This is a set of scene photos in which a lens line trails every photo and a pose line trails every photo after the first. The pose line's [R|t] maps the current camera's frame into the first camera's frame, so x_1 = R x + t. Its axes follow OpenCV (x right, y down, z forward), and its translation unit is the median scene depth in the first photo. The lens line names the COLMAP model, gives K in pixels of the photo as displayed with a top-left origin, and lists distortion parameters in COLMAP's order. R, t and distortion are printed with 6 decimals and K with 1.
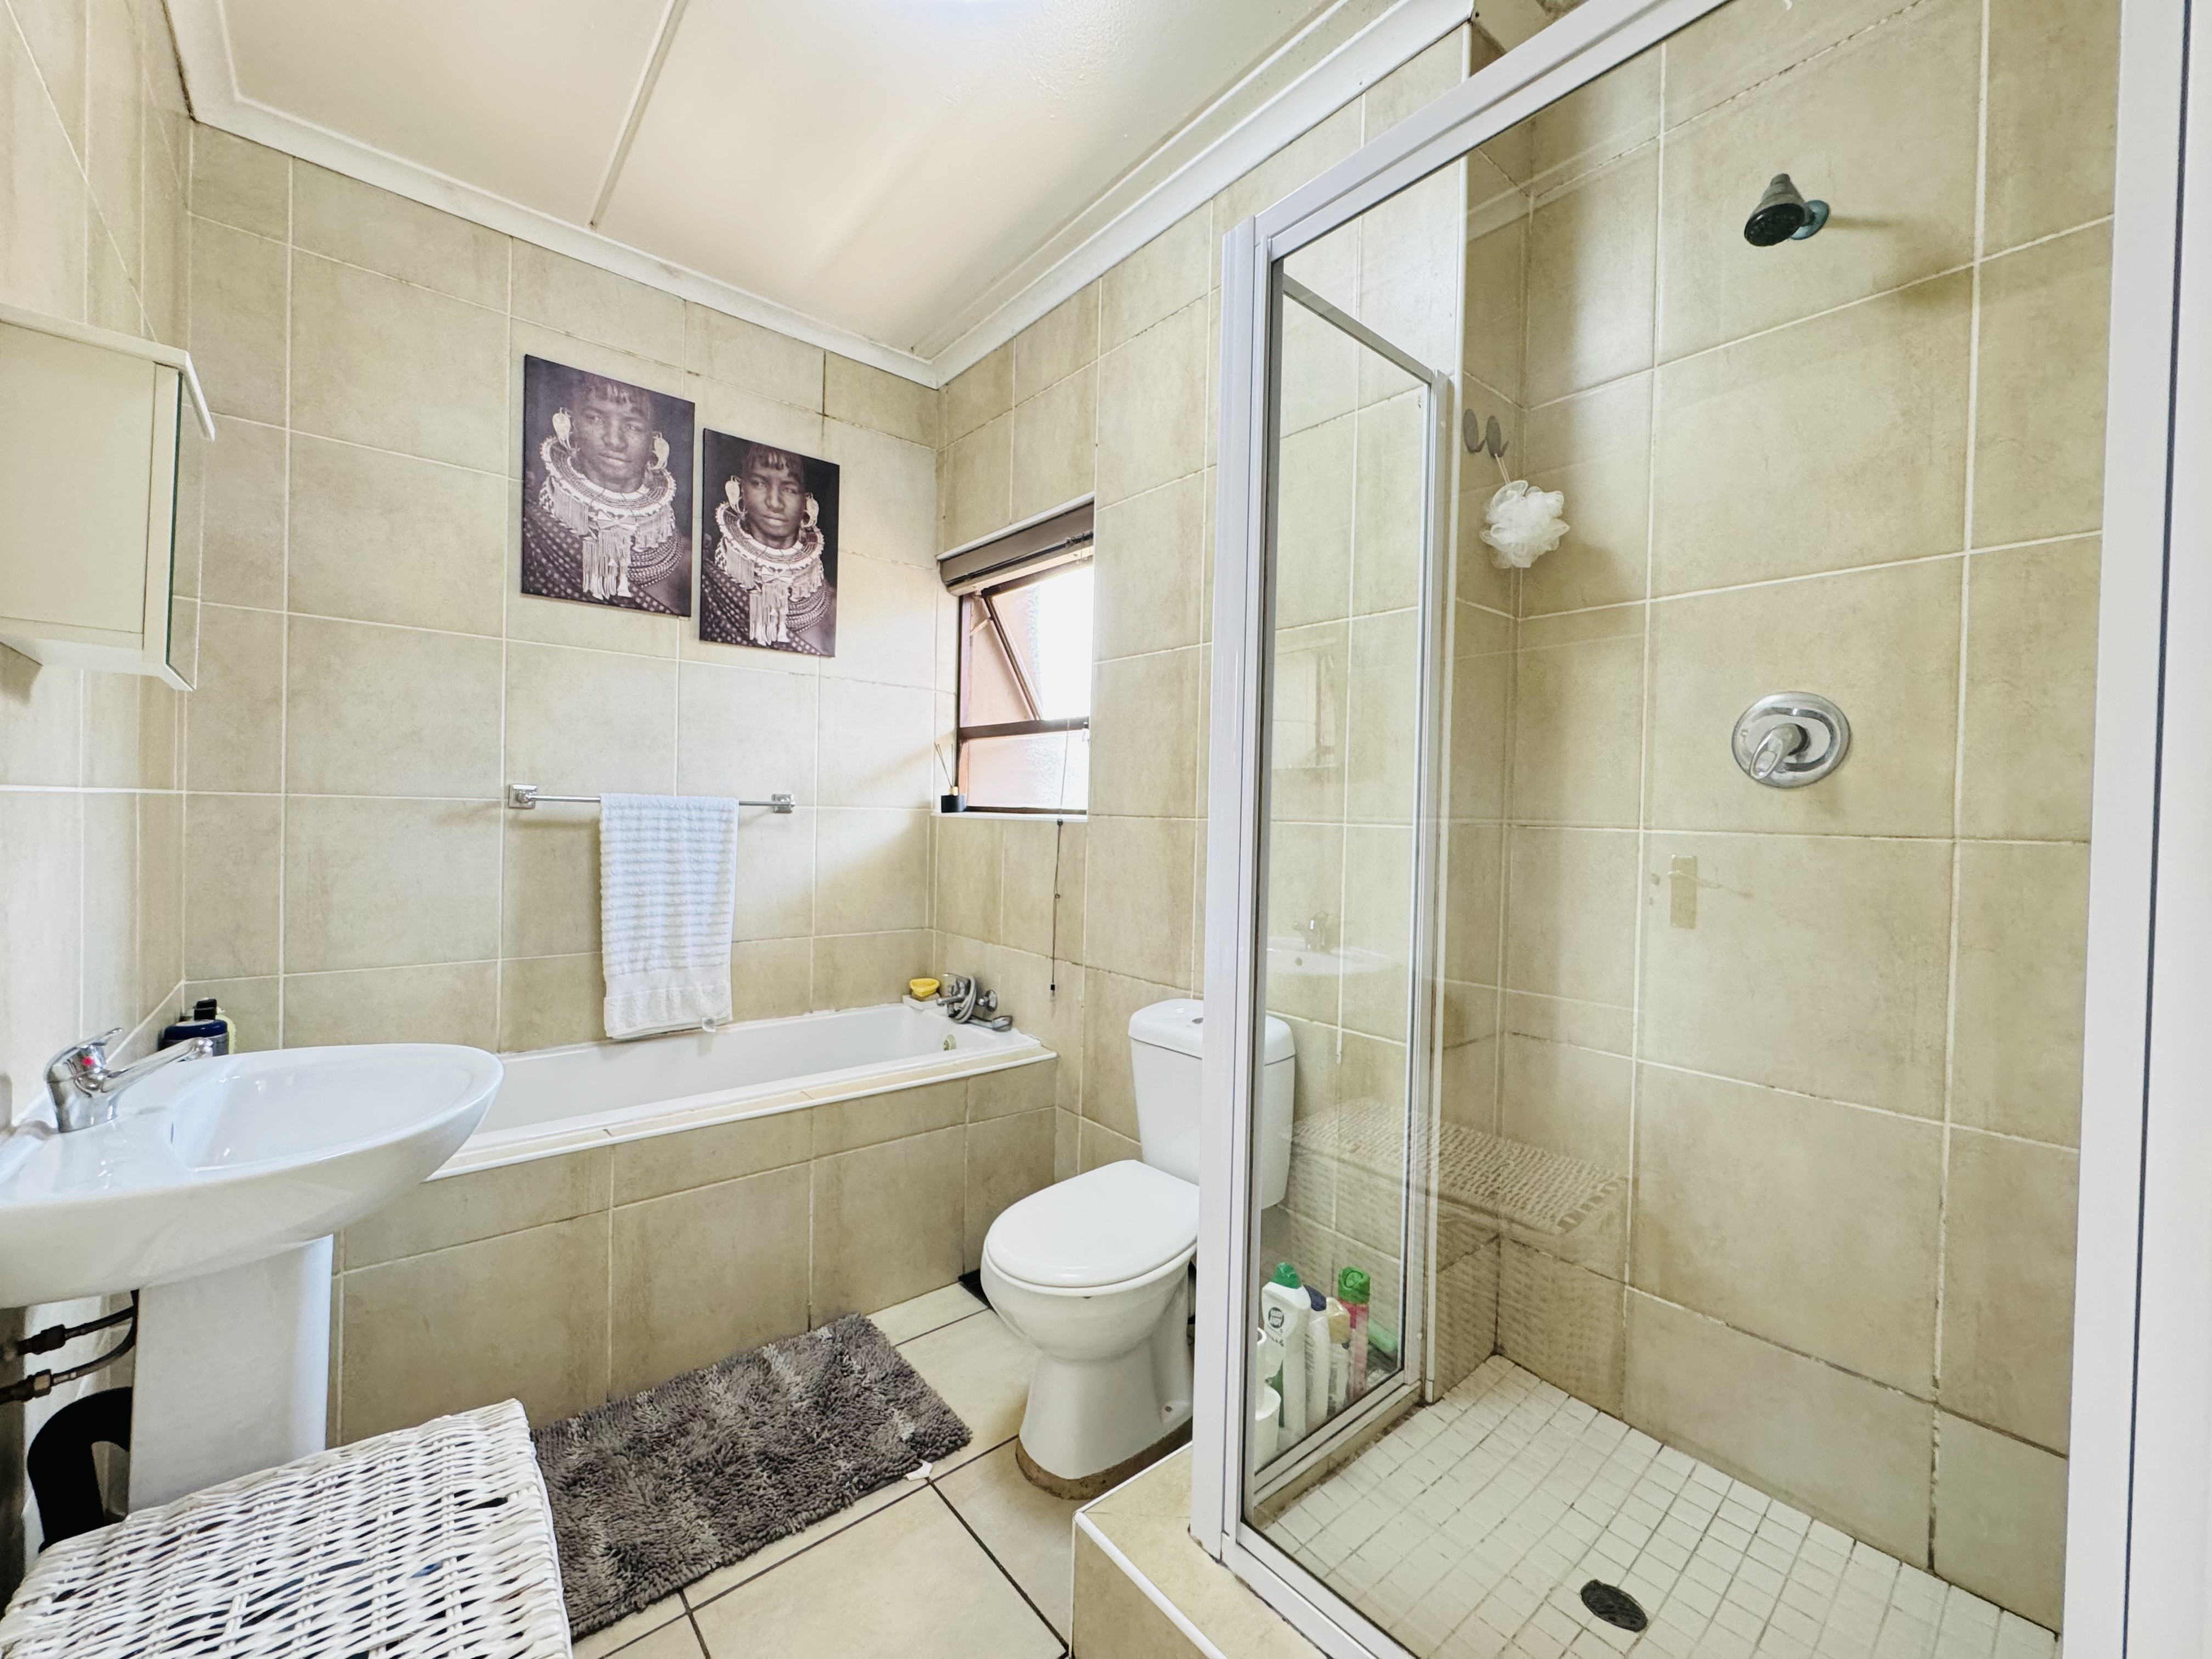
lens RADIAL K [[878.1, 0, 1111.0], [0, 878.1, 823.4], [0, 0, 1]] dist [-0.001568, -0.000454]
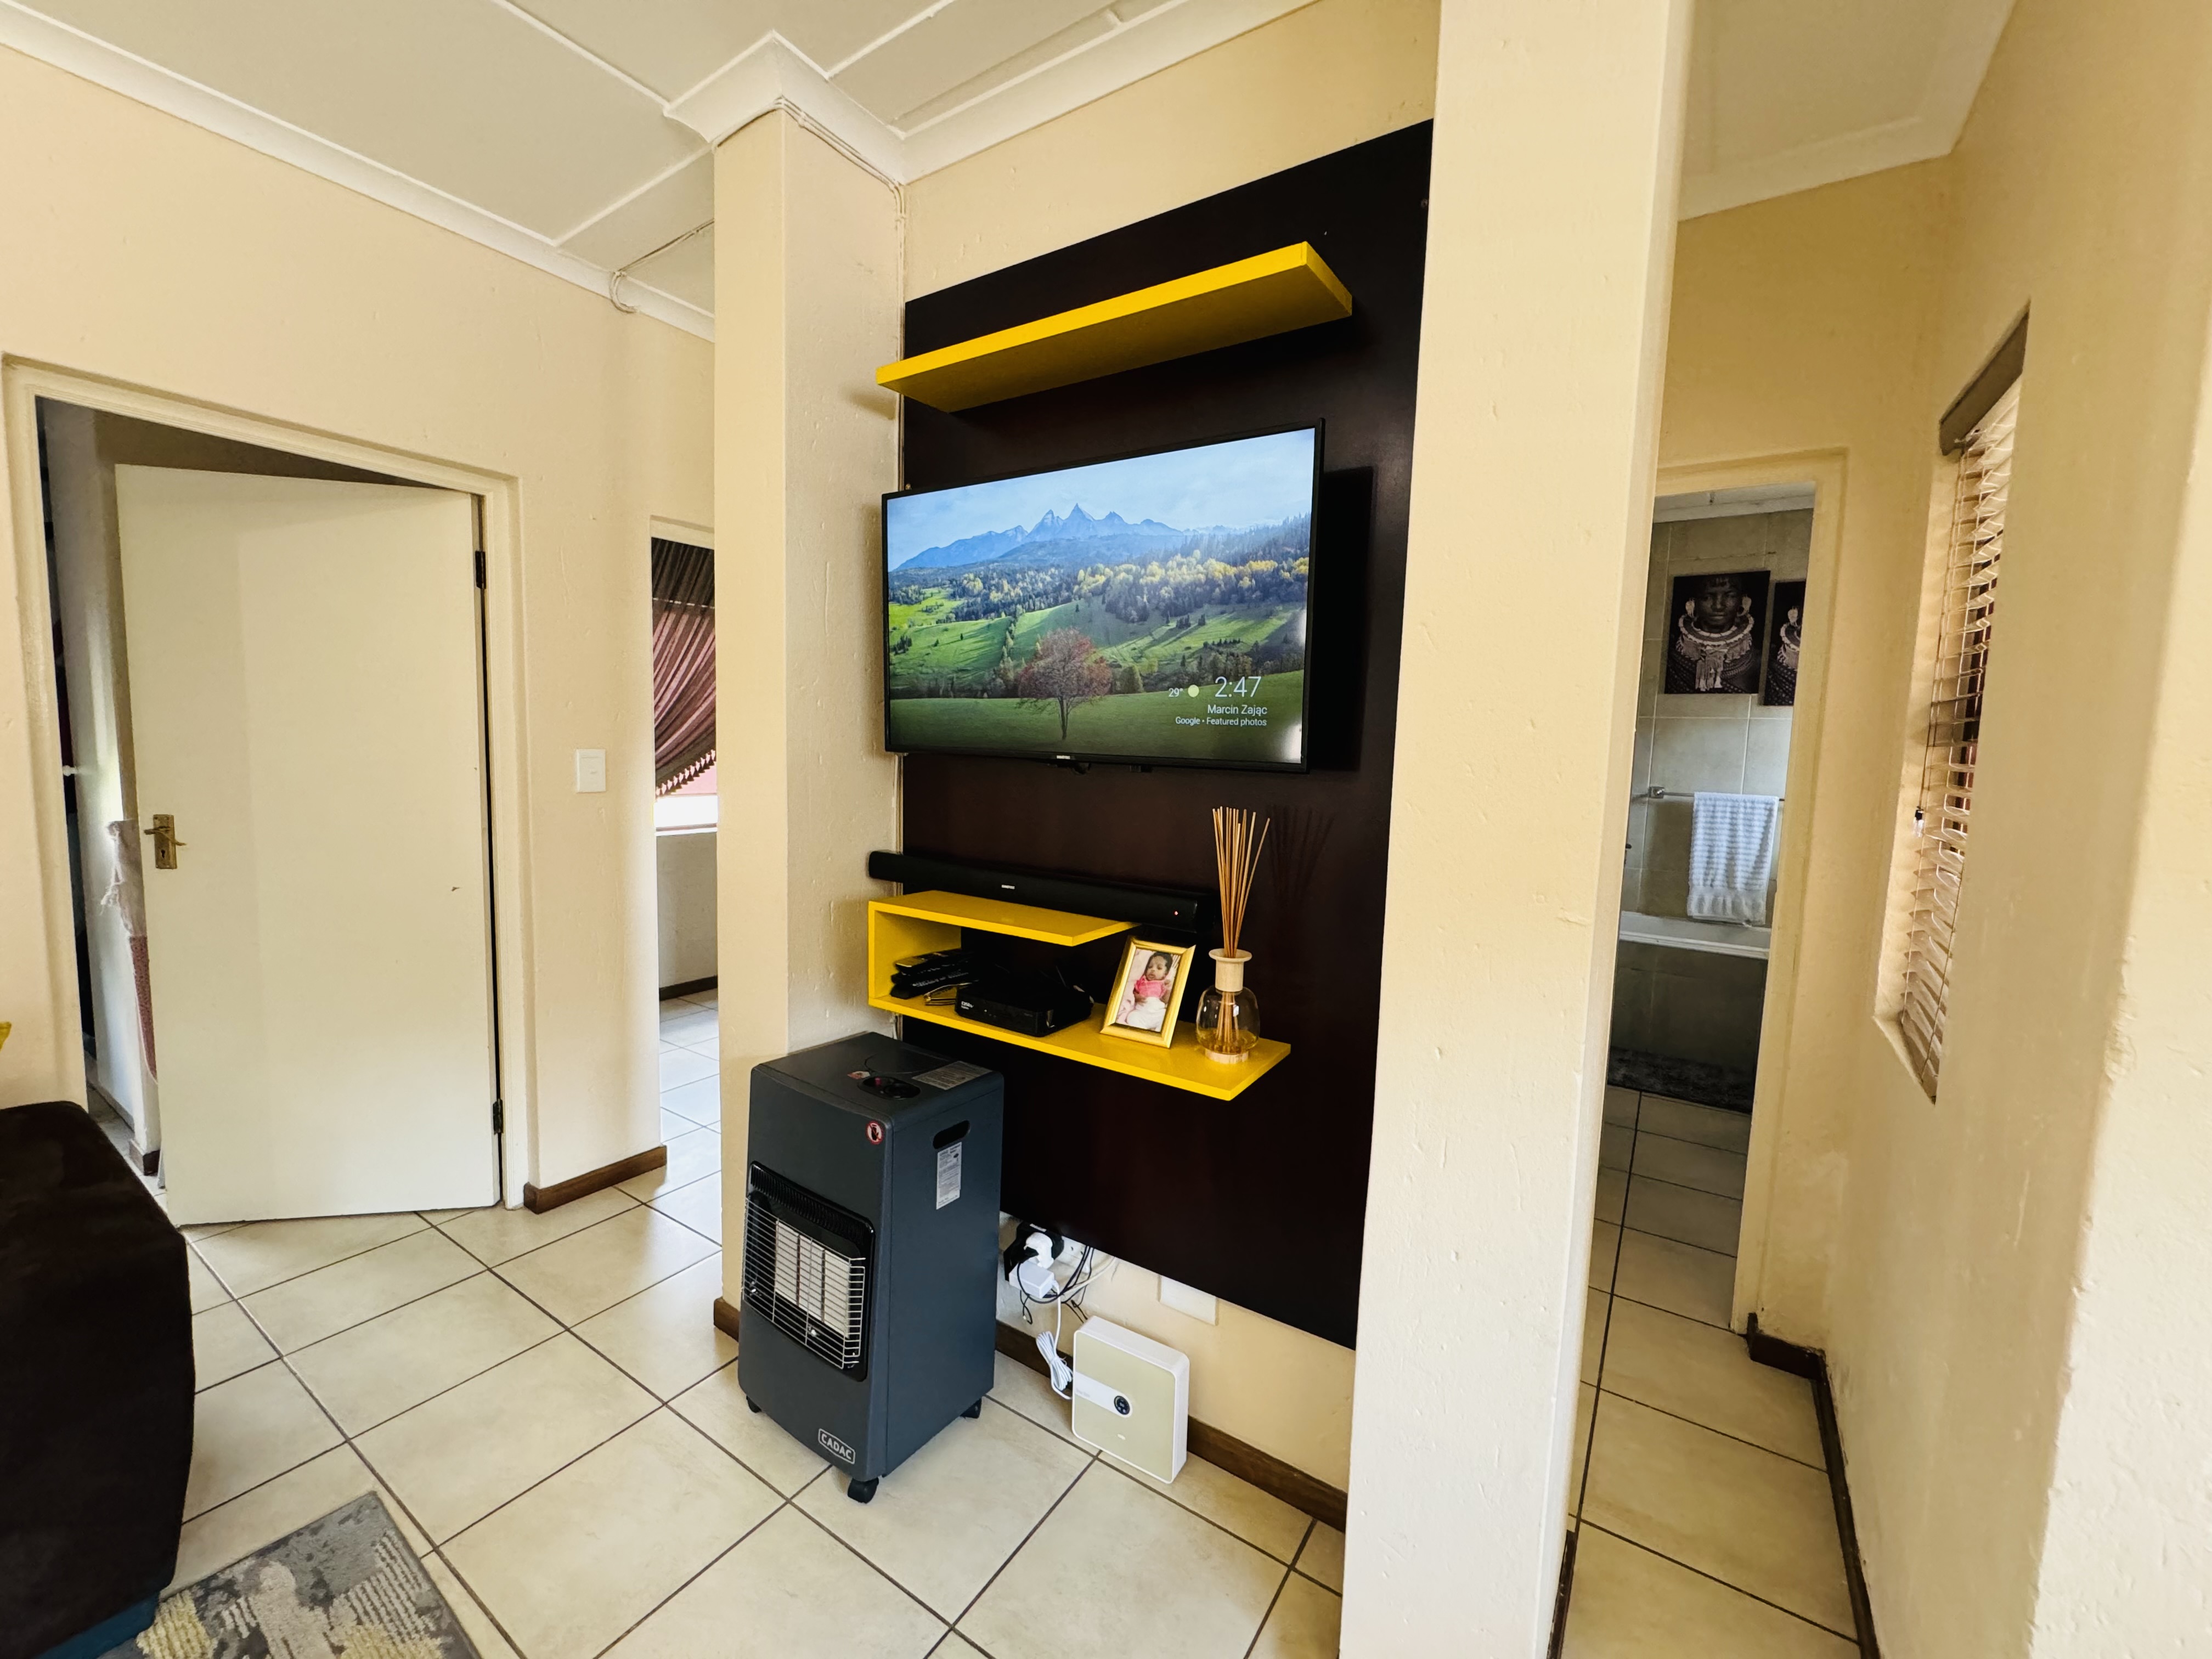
lens RADIAL K [[878.1, 0, 1111.6], [0, 878.1, 826.2], [0, 0, 1]] dist [-0.001568, -0.000454]
pose [[0.276113, 0.075840, -0.958128, 0.904841], [-0.036469, 0.996991, 0.068406, -0.043267], [0.960433, 0.016054, 0.278048, -0.763028]]
